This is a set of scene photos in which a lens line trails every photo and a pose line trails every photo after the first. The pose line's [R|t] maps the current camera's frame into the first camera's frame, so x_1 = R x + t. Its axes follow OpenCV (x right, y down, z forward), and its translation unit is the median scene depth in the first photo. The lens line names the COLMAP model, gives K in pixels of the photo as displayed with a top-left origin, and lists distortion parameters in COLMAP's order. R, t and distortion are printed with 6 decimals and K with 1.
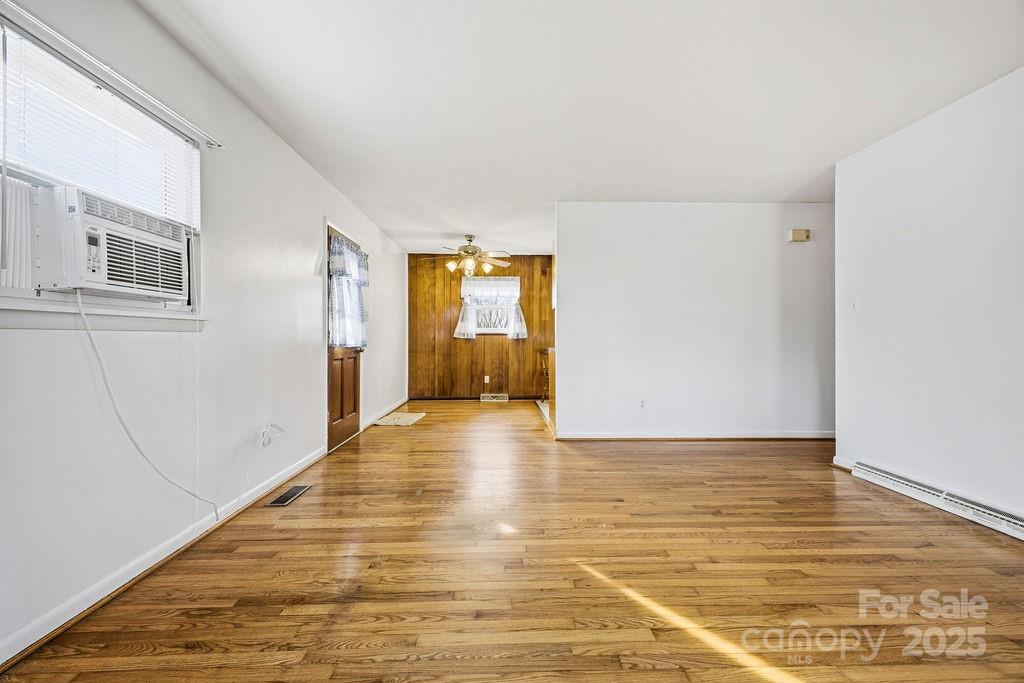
lens RADIAL K [[407.2, 0, 518.0], [0, 407.2, 343.0], [0, 0, 1]] dist [0.011363, -0.003122]
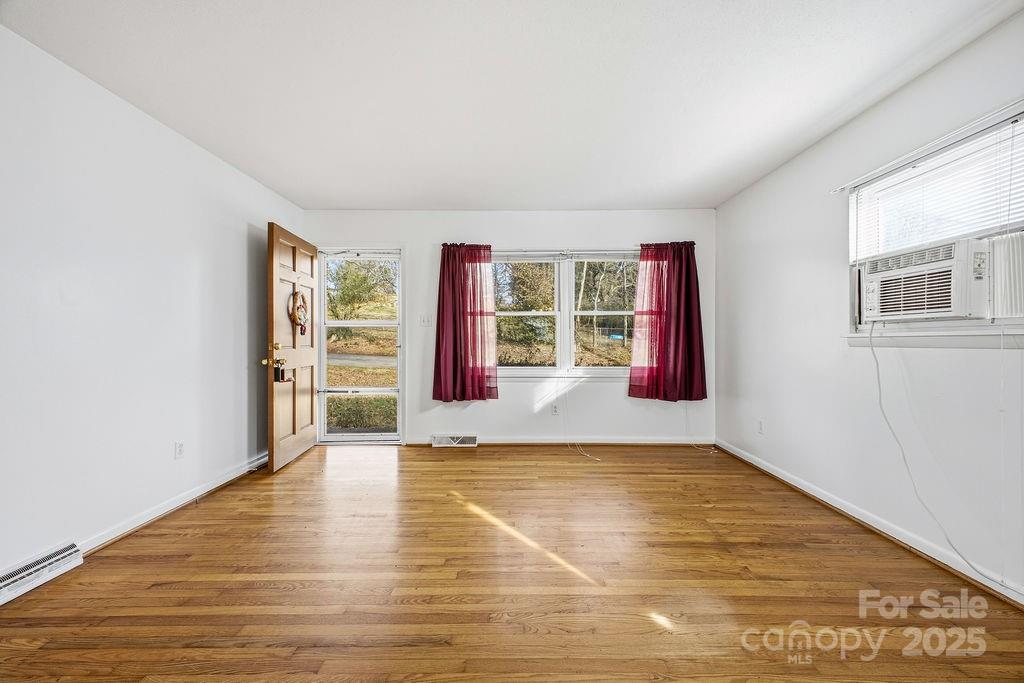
lens RADIAL K [[407.2, 0, 514.1], [0, 407.2, 334.9], [0, 0, 1]] dist [0.011363, -0.003122]
pose [[-0.999269, -0.000732, 0.038222, 0.191012], [-0.000589, 0.999993, 0.003761, -0.061091], [-0.038225, 0.003735, -0.999262, 1.937930]]
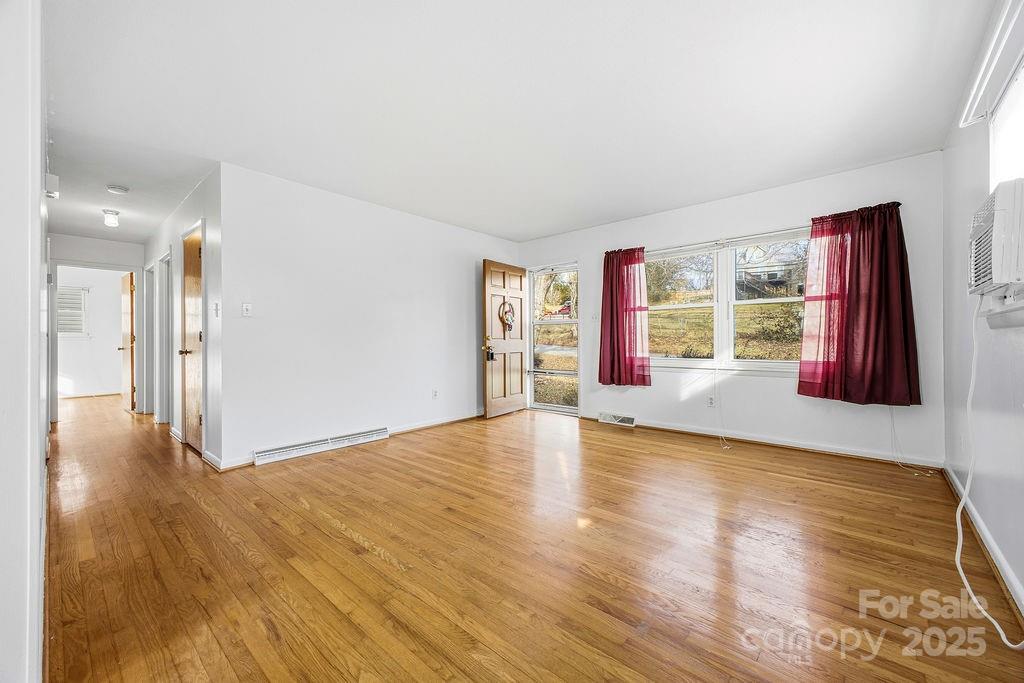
lens RADIAL K [[407.2, 0, 512.0], [0, 407.2, 338.6], [0, 0, 1]] dist [0.011363, -0.003122]
pose [[-0.717761, 0.005172, 0.696270, -0.677210], [0.014219, 0.999873, 0.007230, -0.021094], [-0.696144, 0.015090, -0.717743, 2.051522]]
